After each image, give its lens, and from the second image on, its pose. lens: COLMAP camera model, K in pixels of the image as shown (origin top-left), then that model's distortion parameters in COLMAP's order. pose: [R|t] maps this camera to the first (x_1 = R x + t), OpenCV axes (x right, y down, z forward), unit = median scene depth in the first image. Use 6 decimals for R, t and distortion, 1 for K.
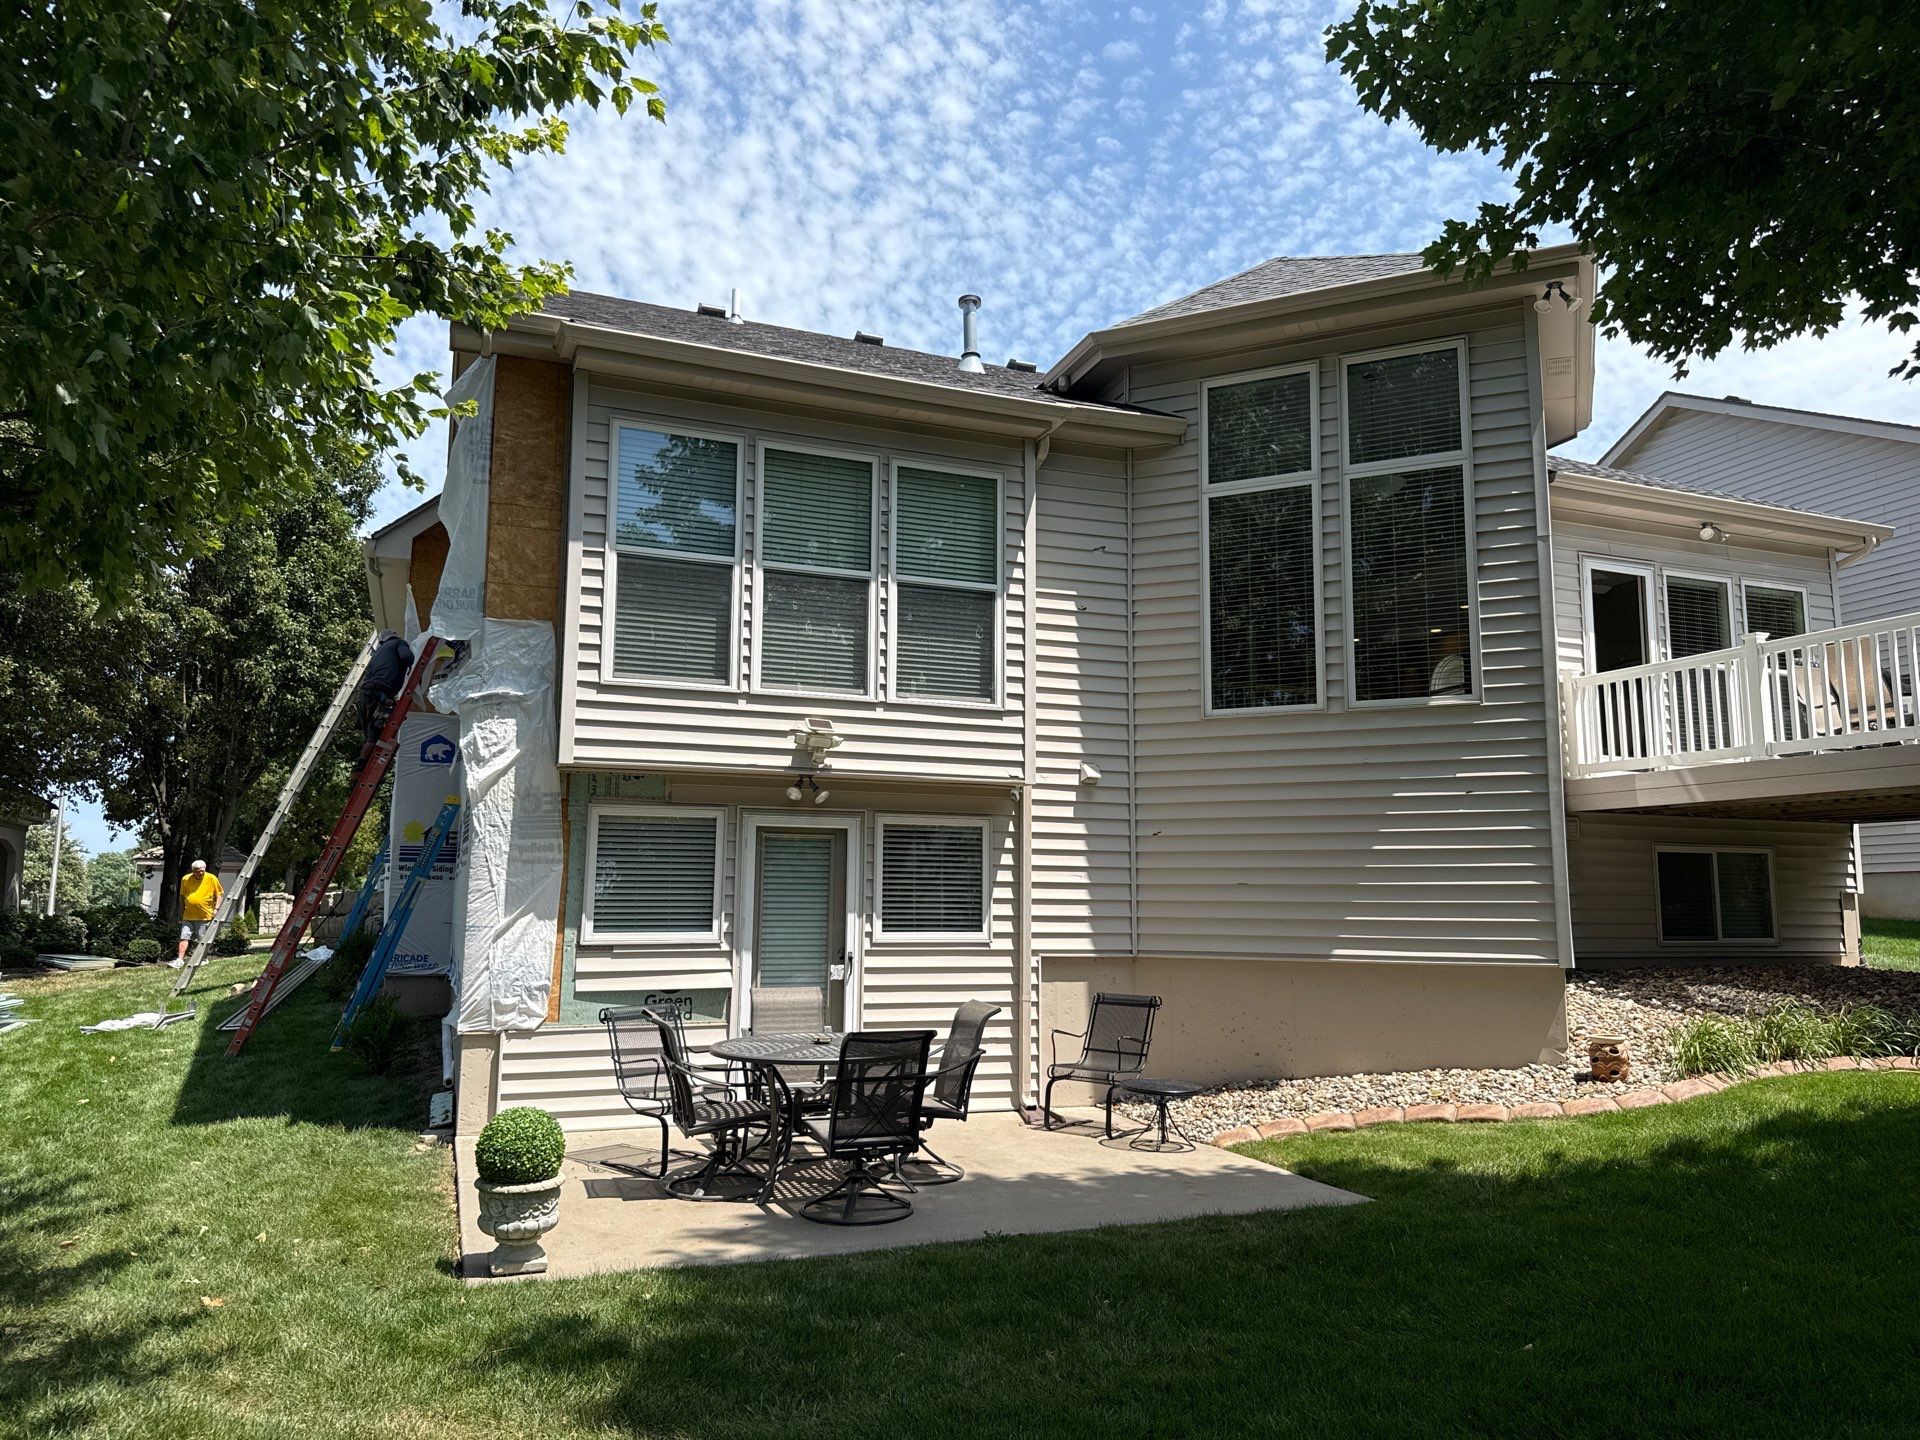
lens RADIAL K [[1323.0, 0, 953.3], [0, 1323.0, 734.4], [0, 0, 1]] dist [0.114730, -0.233552]
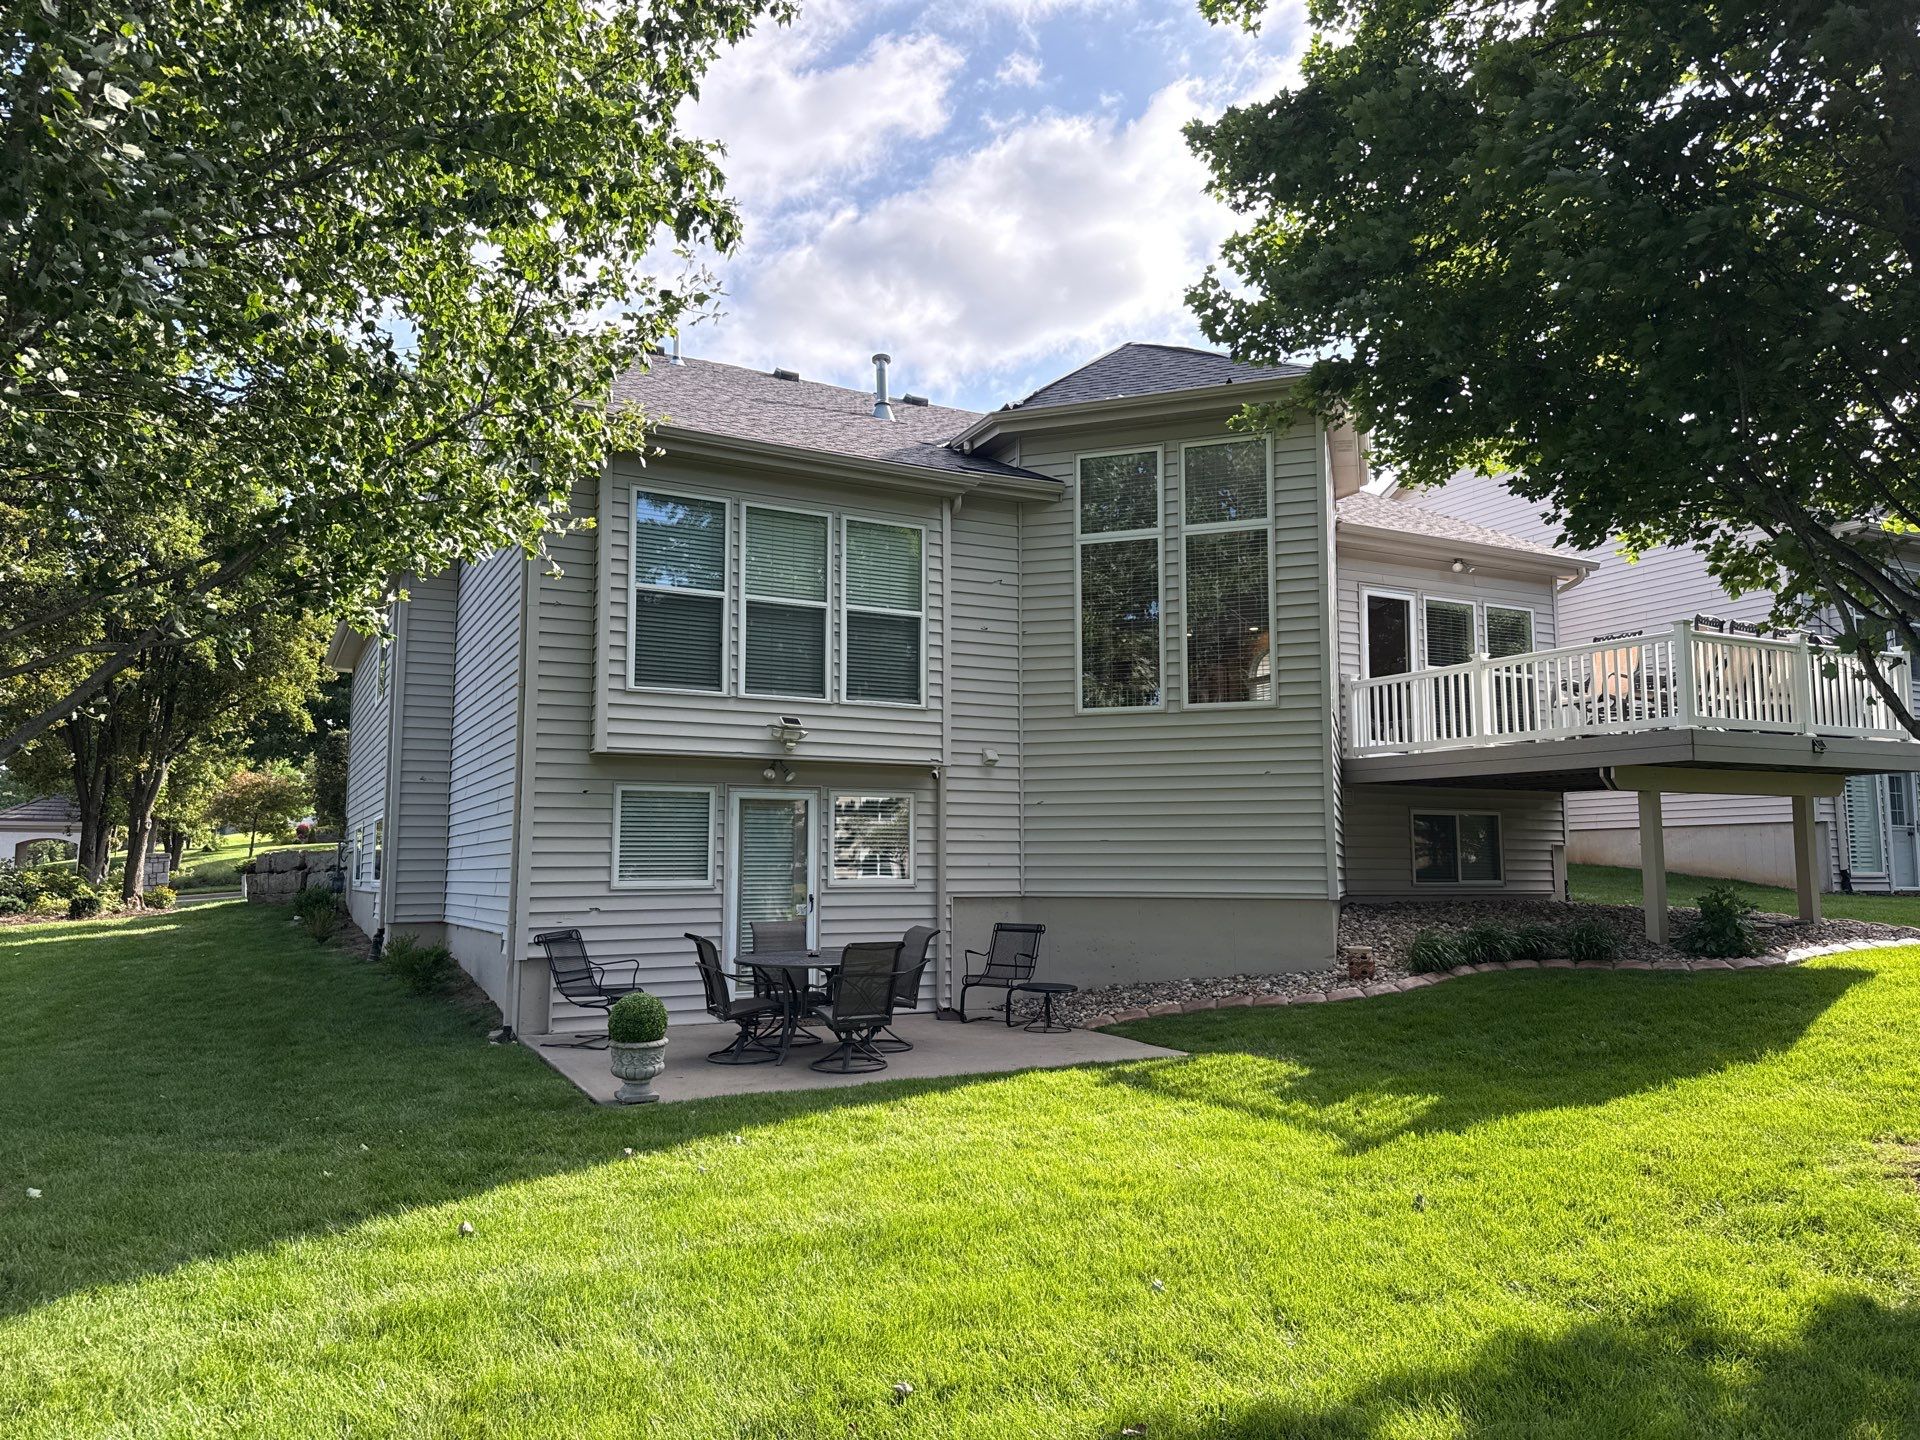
lens RADIAL K [[1323.0, 0, 953.3], [0, 1323.0, 734.4], [0, 0, 1]] dist [0.114730, -0.233552]
pose [[0.993595, 0.003640, 0.112942, -0.083563], [-0.007071, 0.999525, 0.029994, -0.032569], [-0.112779, -0.030601, 0.993149, -0.298920]]
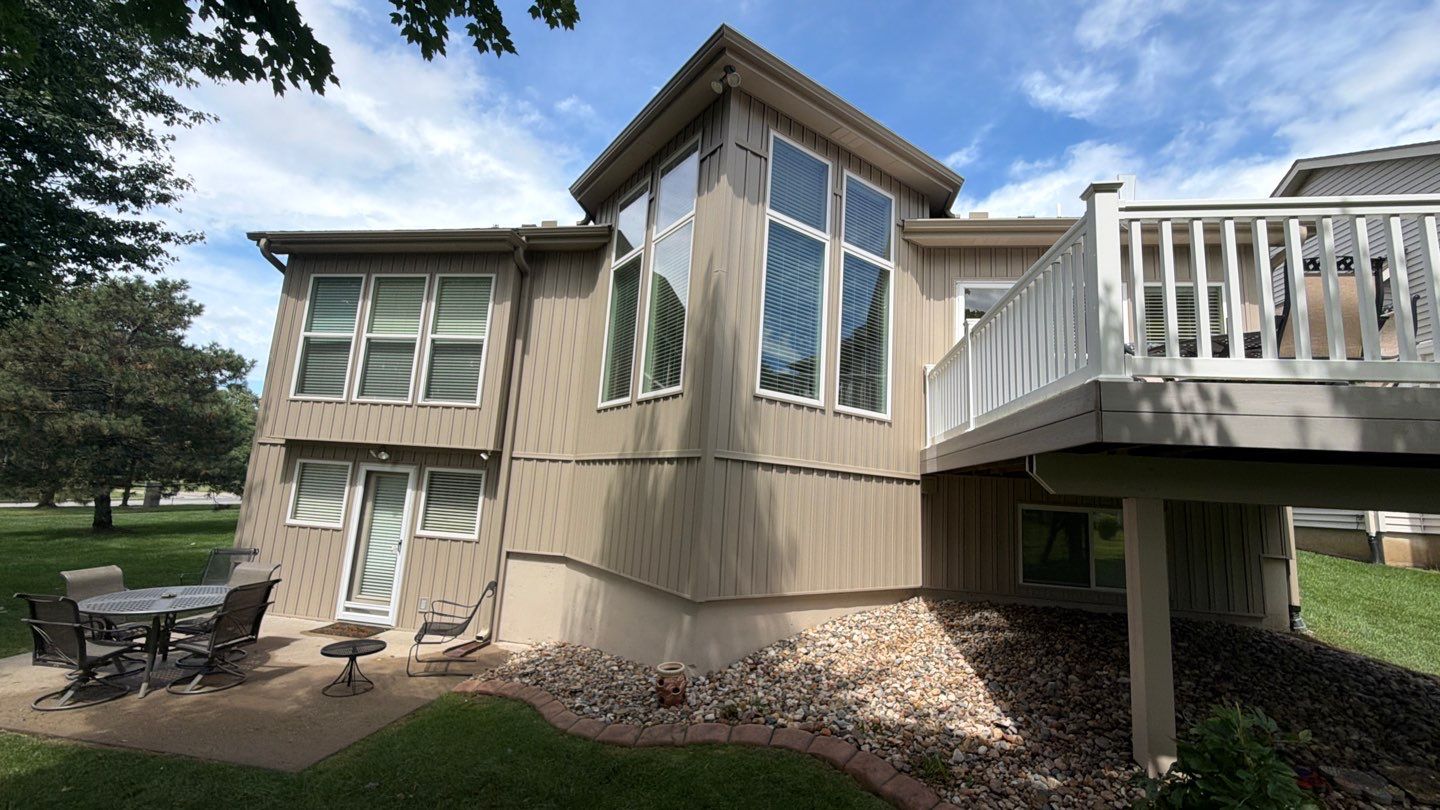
lens RADIAL K [[575.3, 0, 724.3], [0, 575.3, 399.7], [0, 0, 1]] dist [-0.000202, -0.000103]
pose [[0.864324, -0.036243, -0.501628, 0.697925], [0.014589, 0.998787, -0.047026, 0.013295], [0.502724, 0.033327, 0.863804, 0.508959]]
